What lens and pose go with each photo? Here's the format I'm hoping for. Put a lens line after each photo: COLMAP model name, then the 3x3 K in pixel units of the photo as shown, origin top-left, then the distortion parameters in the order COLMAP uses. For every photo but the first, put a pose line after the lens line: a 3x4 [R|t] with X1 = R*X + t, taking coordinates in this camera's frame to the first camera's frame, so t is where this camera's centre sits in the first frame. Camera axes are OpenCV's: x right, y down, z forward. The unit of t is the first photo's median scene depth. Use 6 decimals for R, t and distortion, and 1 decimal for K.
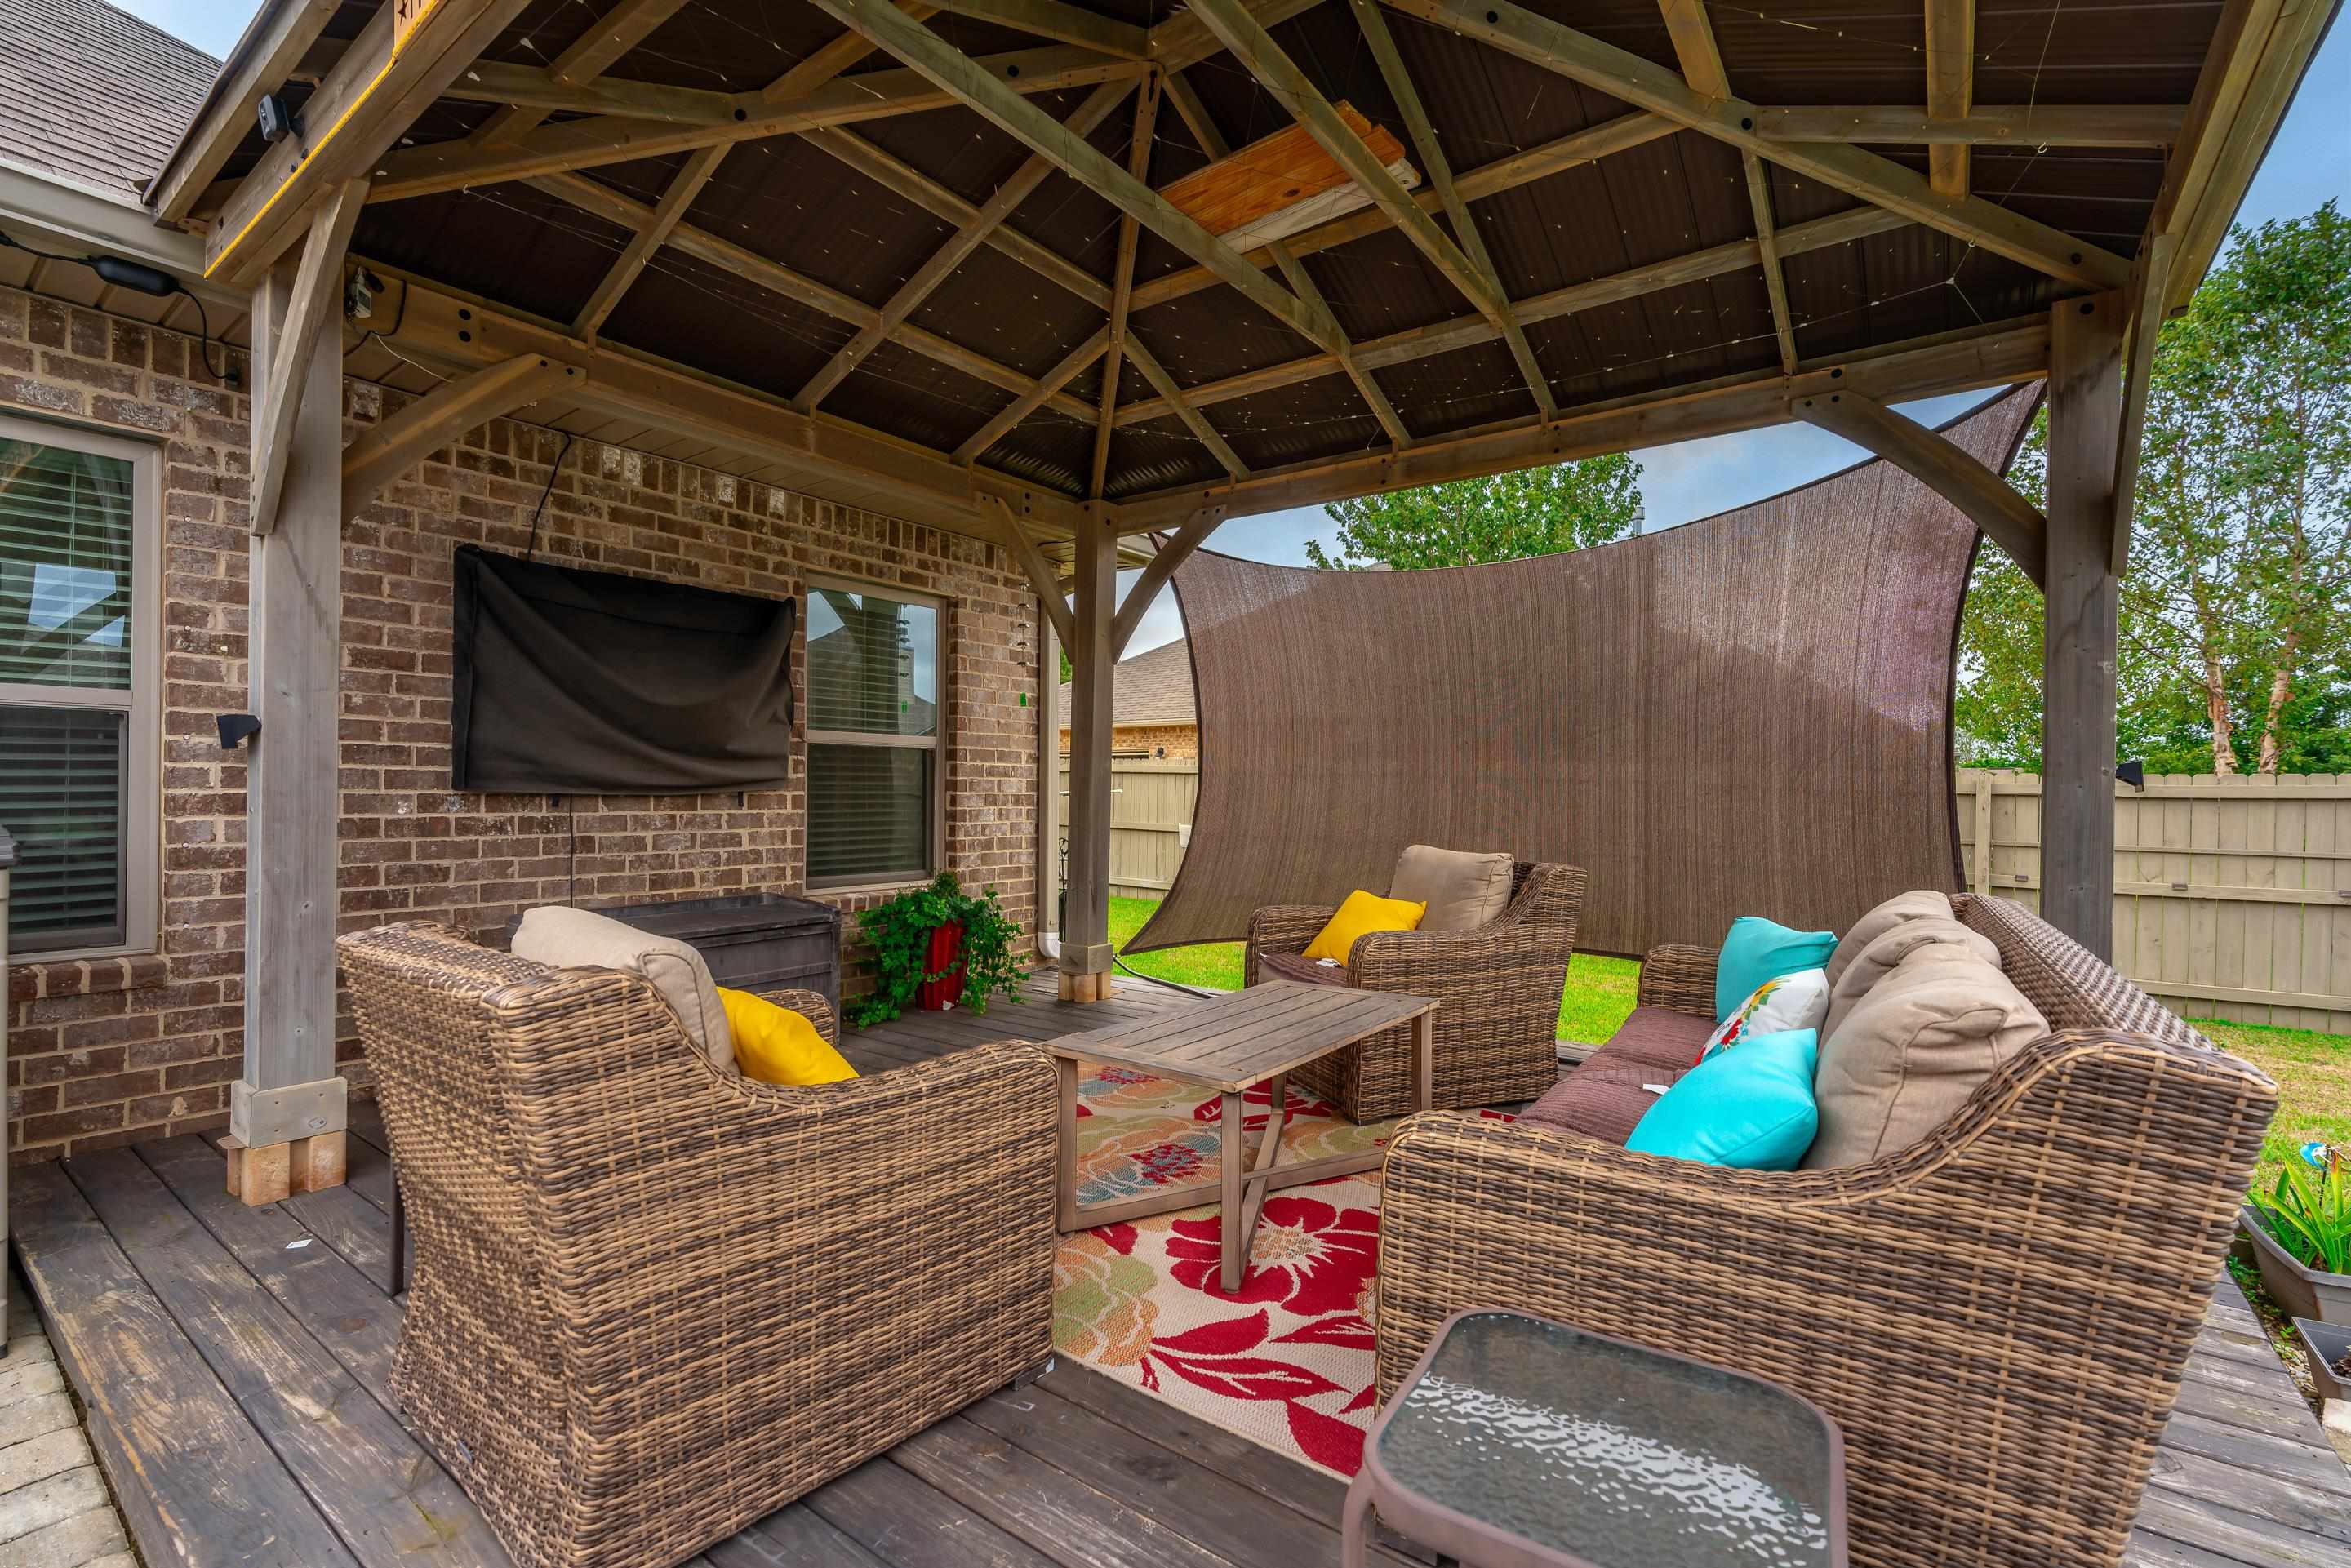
lens RADIAL K [[1052.1, 0, 1178.1], [0, 1052.1, 790.1], [0, 0, 1]] dist [-0.014890, 0.006524]
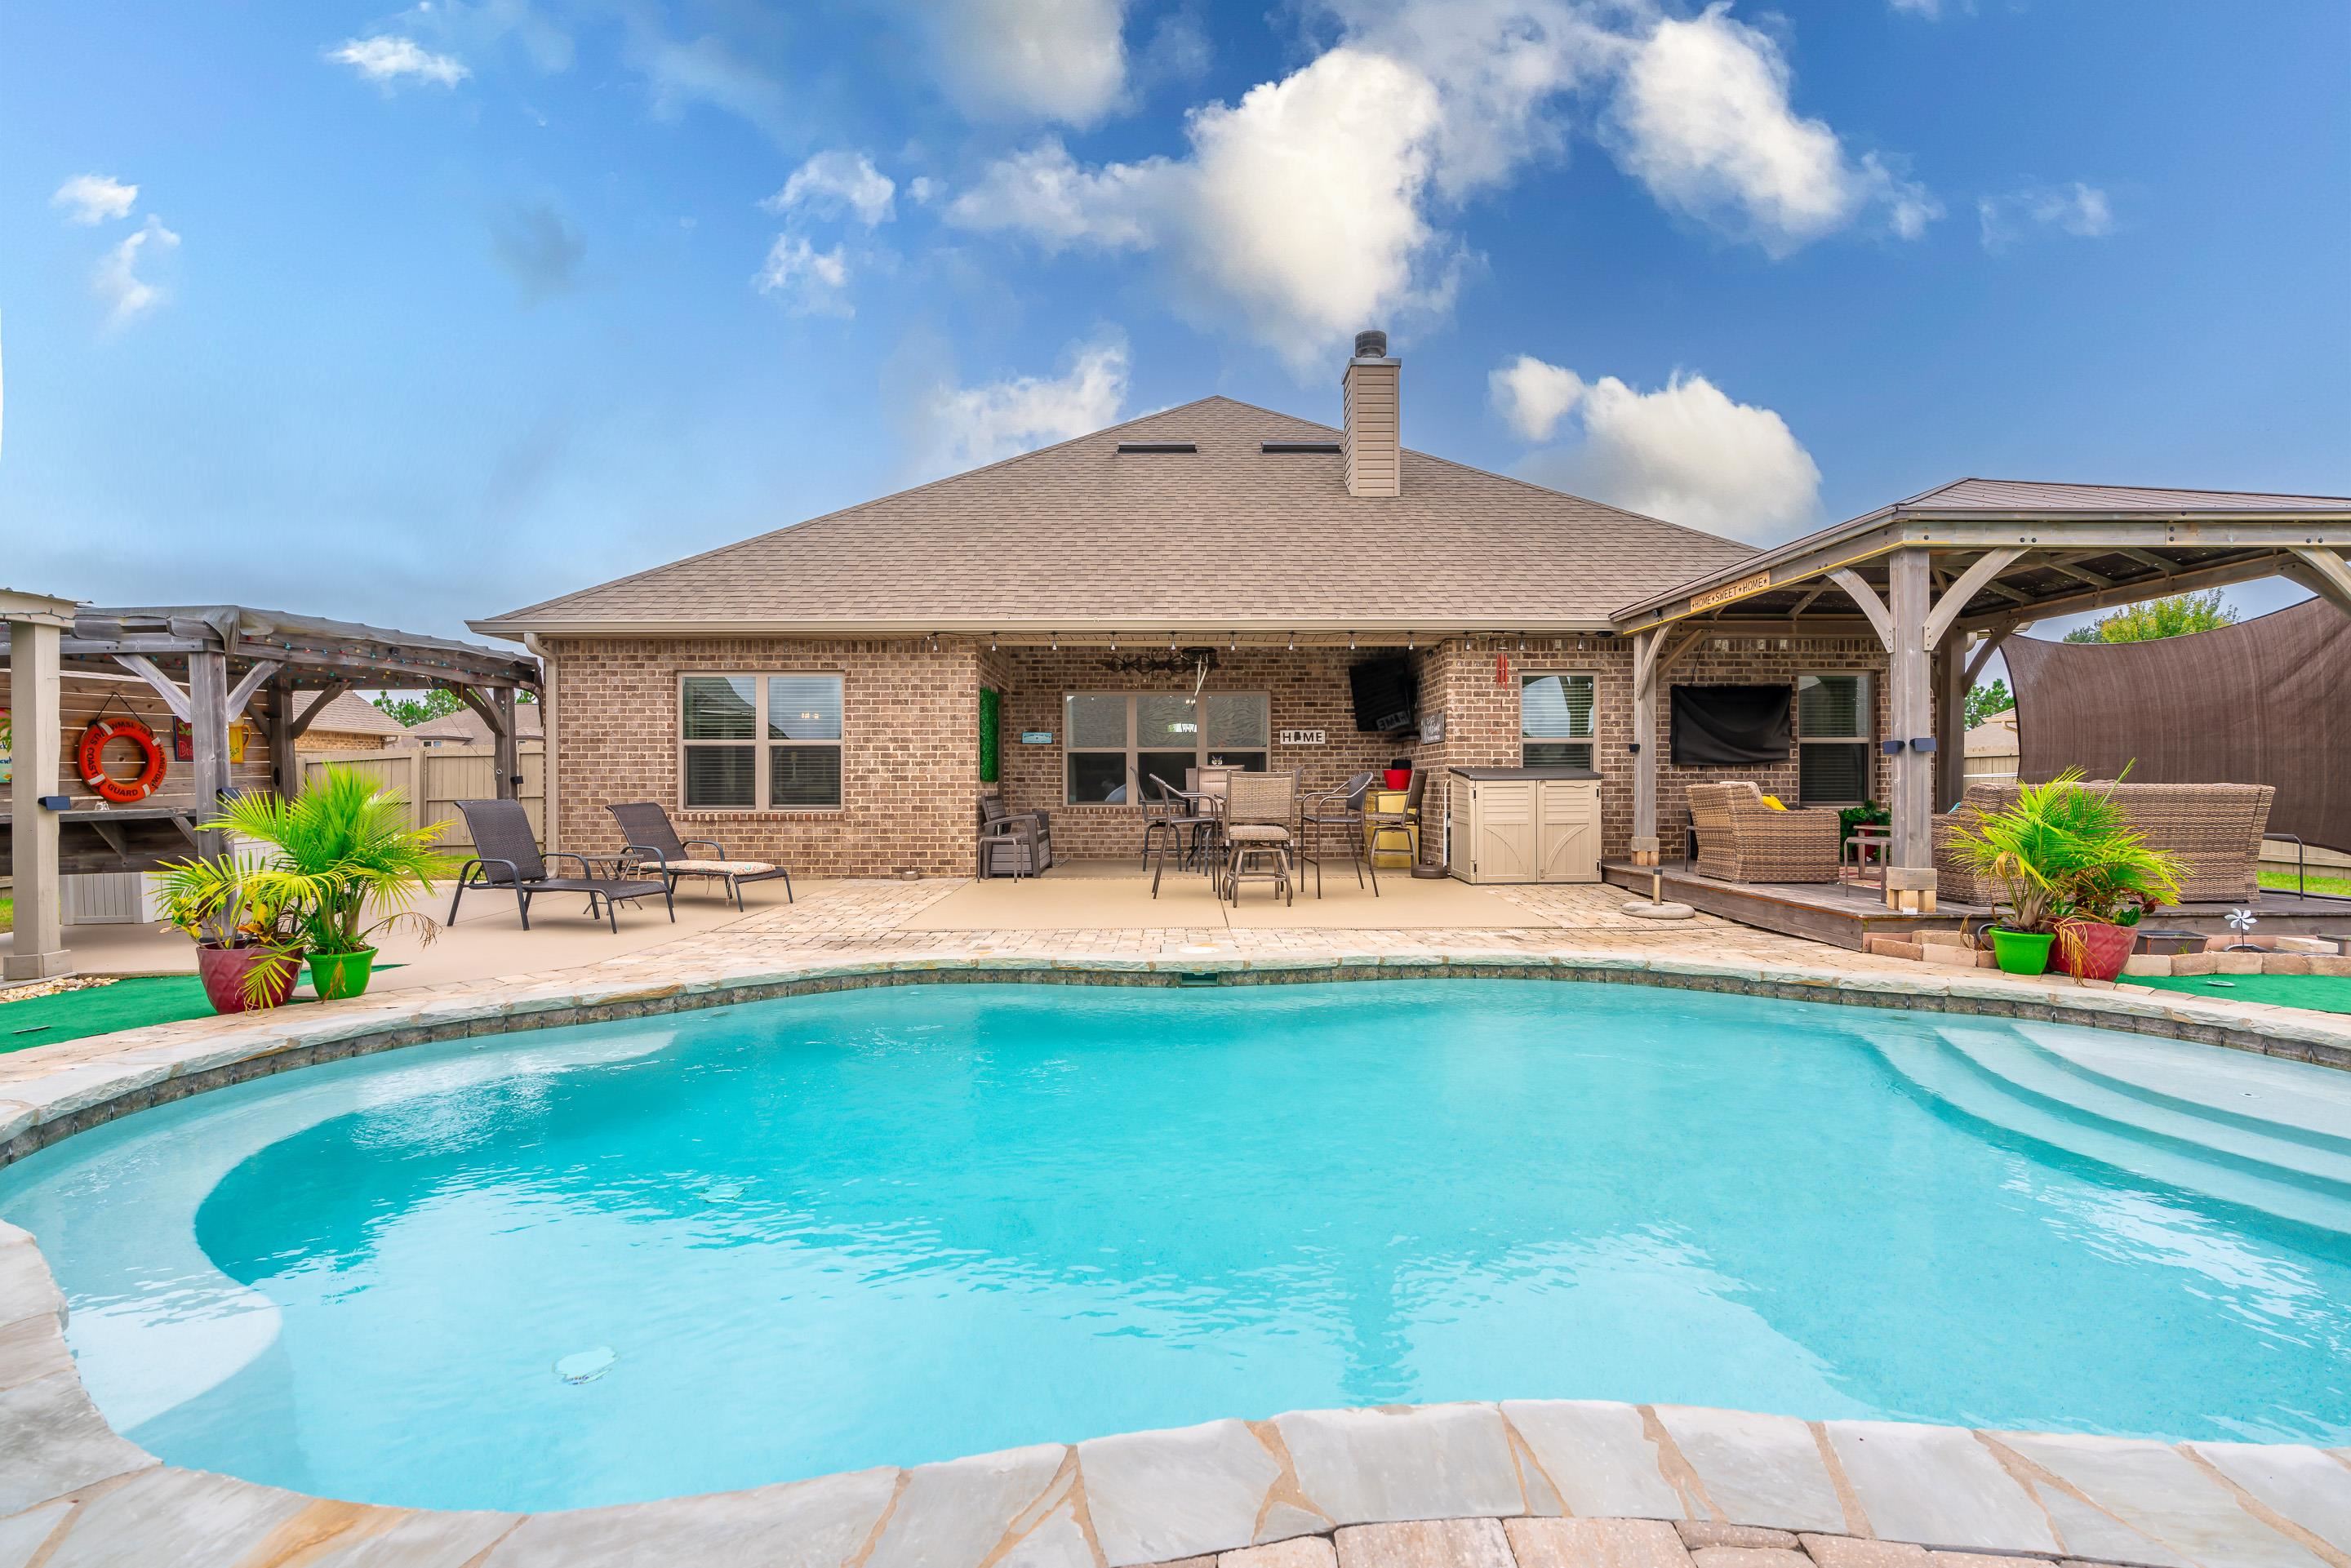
lens RADIAL K [[1052.1, 0, 1178.1], [0, 1052.1, 790.1], [0, 0, 1]] dist [-0.014890, 0.006524]
pose [[0.608958, -0.003344, -0.793196, 0.721728], [0.008707, 0.999959, 0.002469, 0.046010], [0.793155, -0.008410, 0.608962, -1.672859]]
